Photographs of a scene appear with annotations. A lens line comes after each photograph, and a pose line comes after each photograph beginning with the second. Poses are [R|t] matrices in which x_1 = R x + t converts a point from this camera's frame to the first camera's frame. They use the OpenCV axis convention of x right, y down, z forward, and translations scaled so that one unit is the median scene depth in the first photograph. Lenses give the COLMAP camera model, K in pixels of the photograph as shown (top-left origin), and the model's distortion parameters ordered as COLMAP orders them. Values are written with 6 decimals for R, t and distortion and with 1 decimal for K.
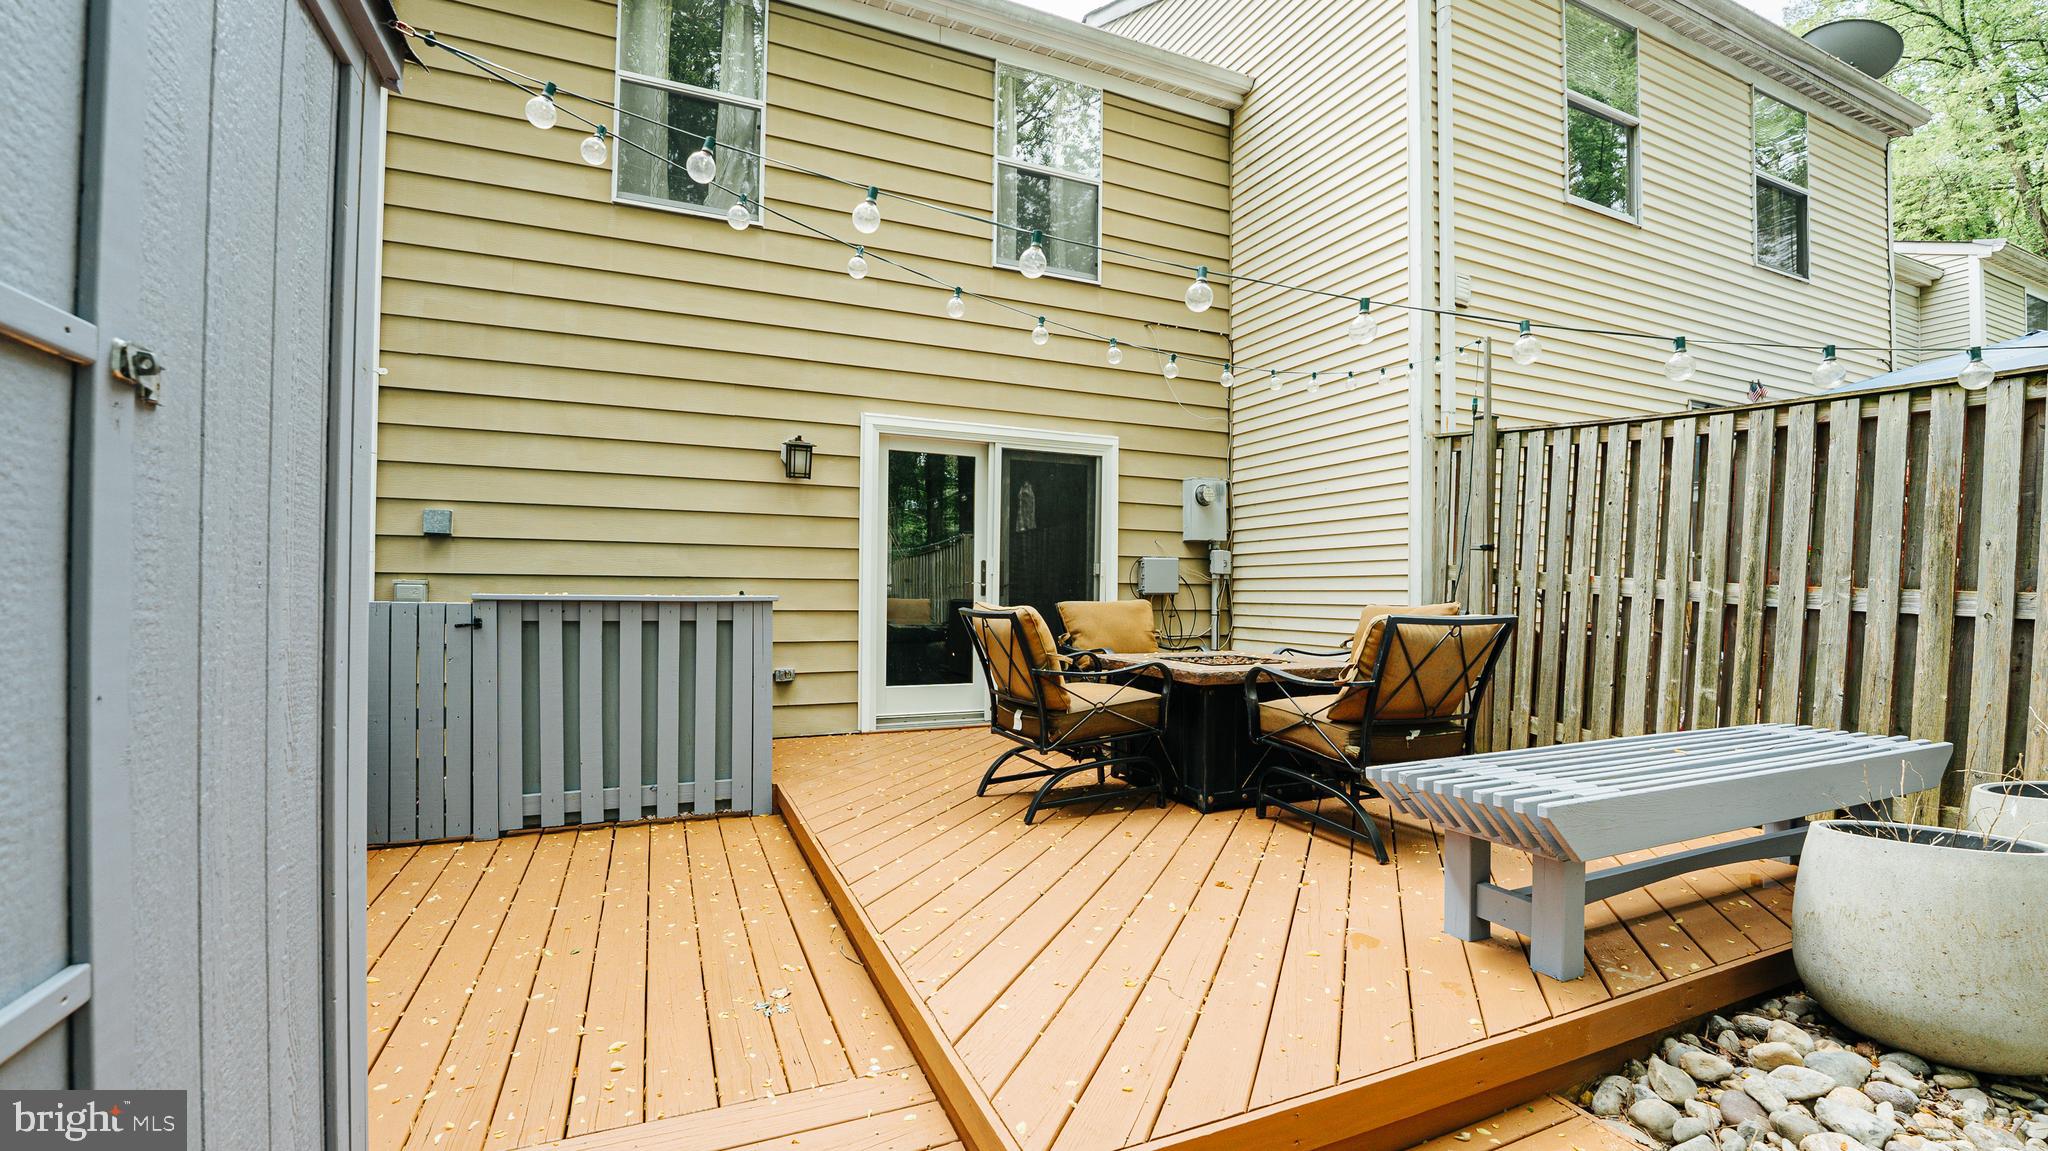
lens RADIAL K [[852.0, 0, 1015.6], [0, 852.0, 587.8], [0, 0, 1]] dist [-0.028856, 0.002558]
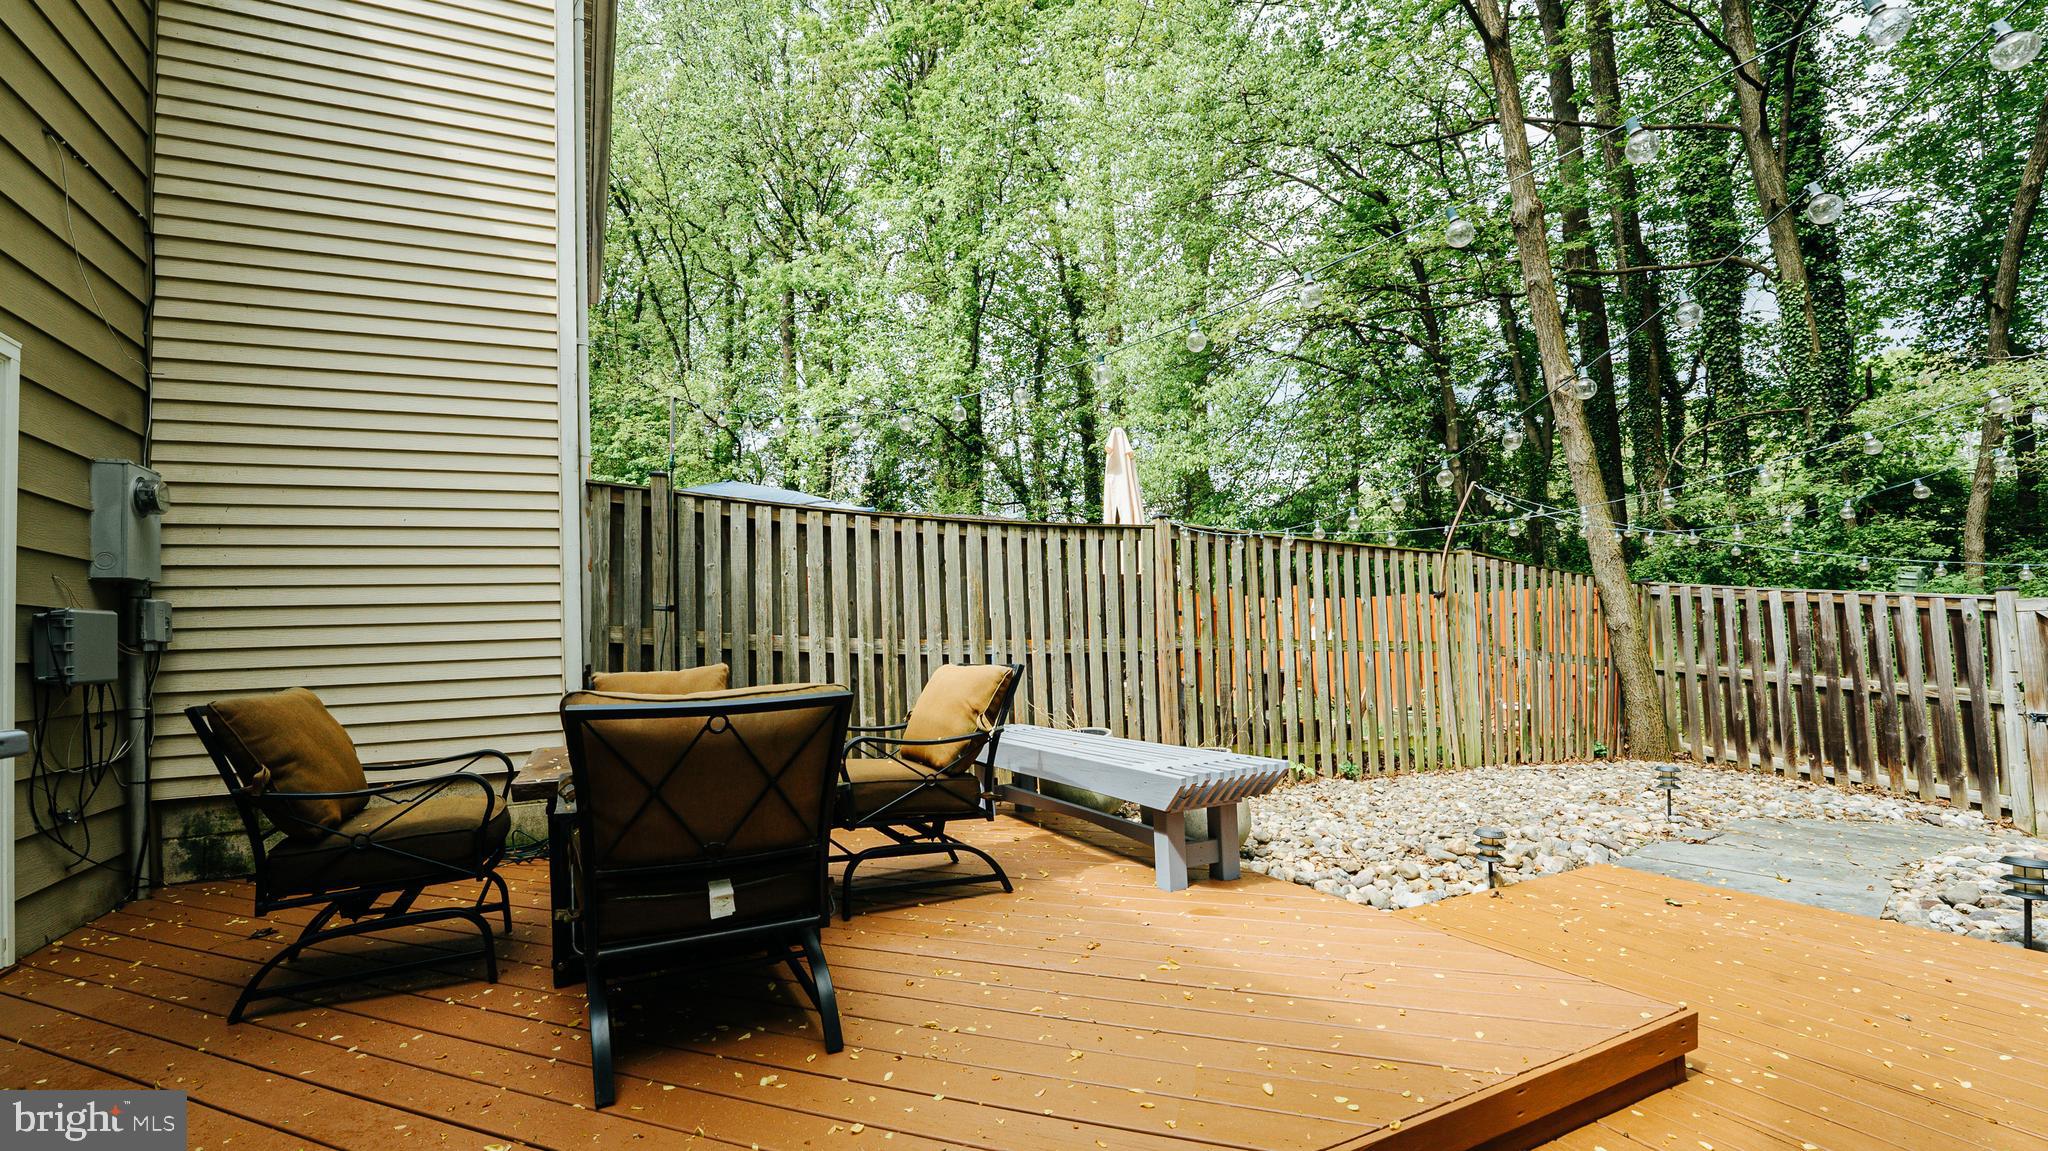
lens RADIAL K [[852.0, 0, 1015.6], [0, 852.0, 587.8], [0, 0, 1]] dist [-0.028856, 0.002558]
pose [[-0.042865, 0.042699, 0.998168, -0.532616], [0.026827, 0.998775, -0.041573, -0.023656], [-0.998721, 0.024996, -0.043958, 0.769916]]
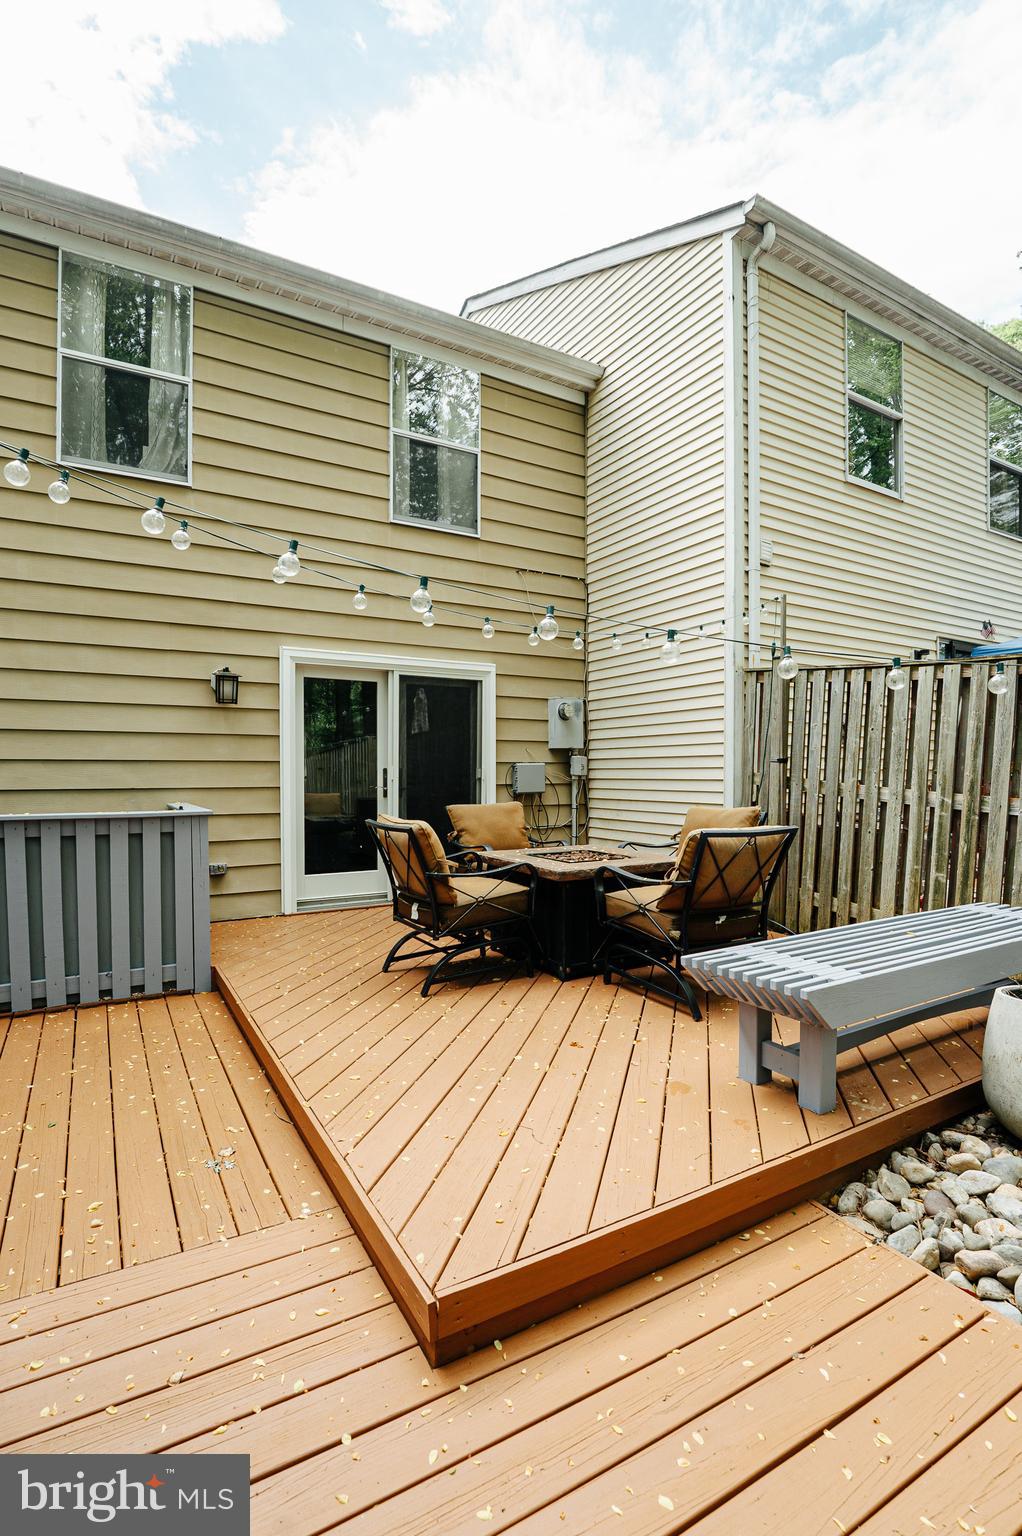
lens RADIAL K [[719.1, 0, 481.9], [0, 719.1, 786.3], [0, 0, 1]] dist [-0.025018, -0.001133]
pose [[0.995347, -0.012105, 0.095588, 0.002040], [0.009380, 0.999538, 0.028909, -0.052750], [-0.095894, -0.027878, 0.995001, -0.041894]]
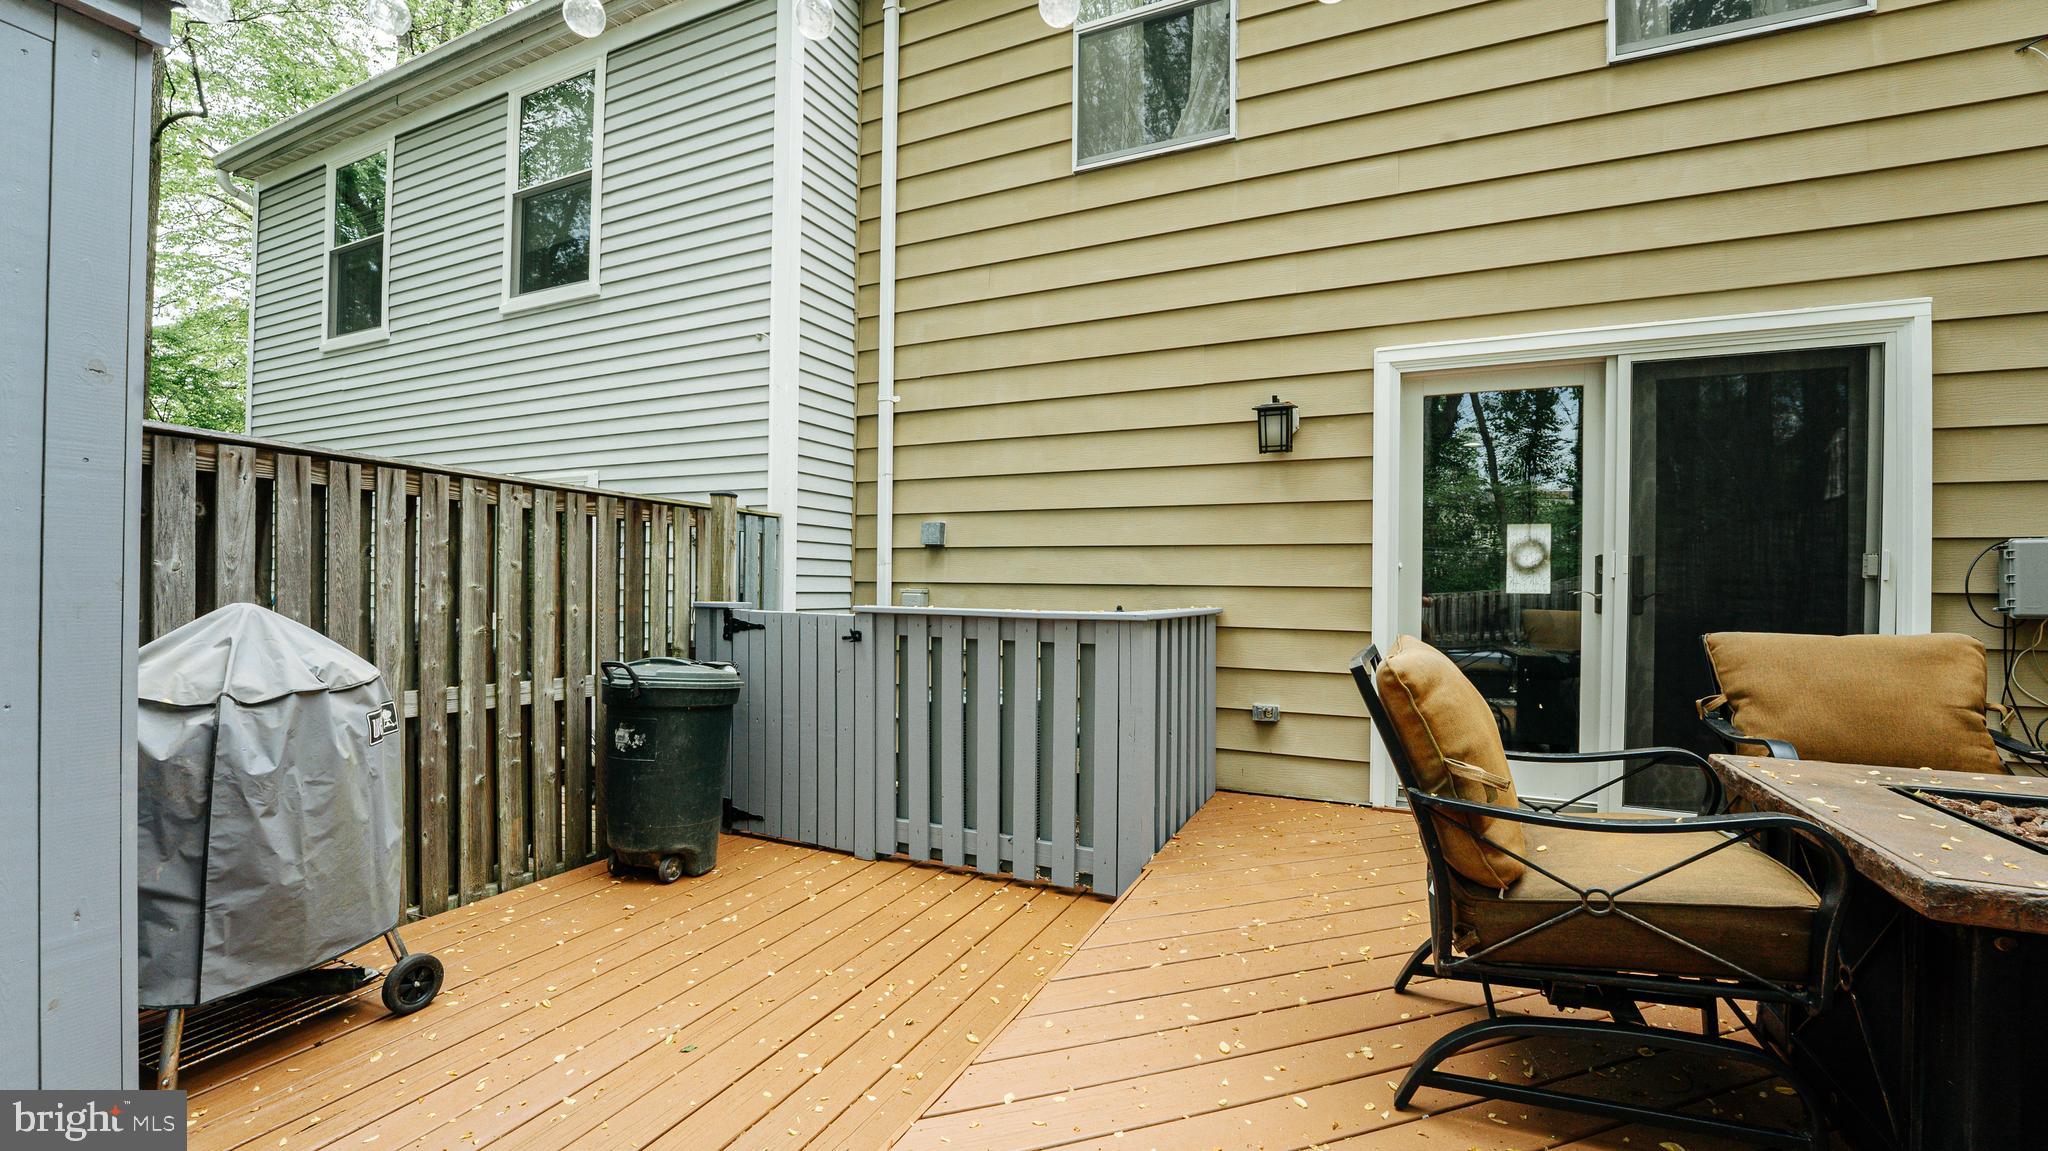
lens RADIAL K [[830.2, 0, 1019.4], [0, 830.2, 586.0], [0, 0, 1]] dist [-0.026037, 0.000088]
pose [[0.657720, 0.000269, -0.753263, 0.196152], [-0.000508, 1.000000, -0.000086, -0.015156], [0.753262, 0.000439, 0.657720, 0.470149]]
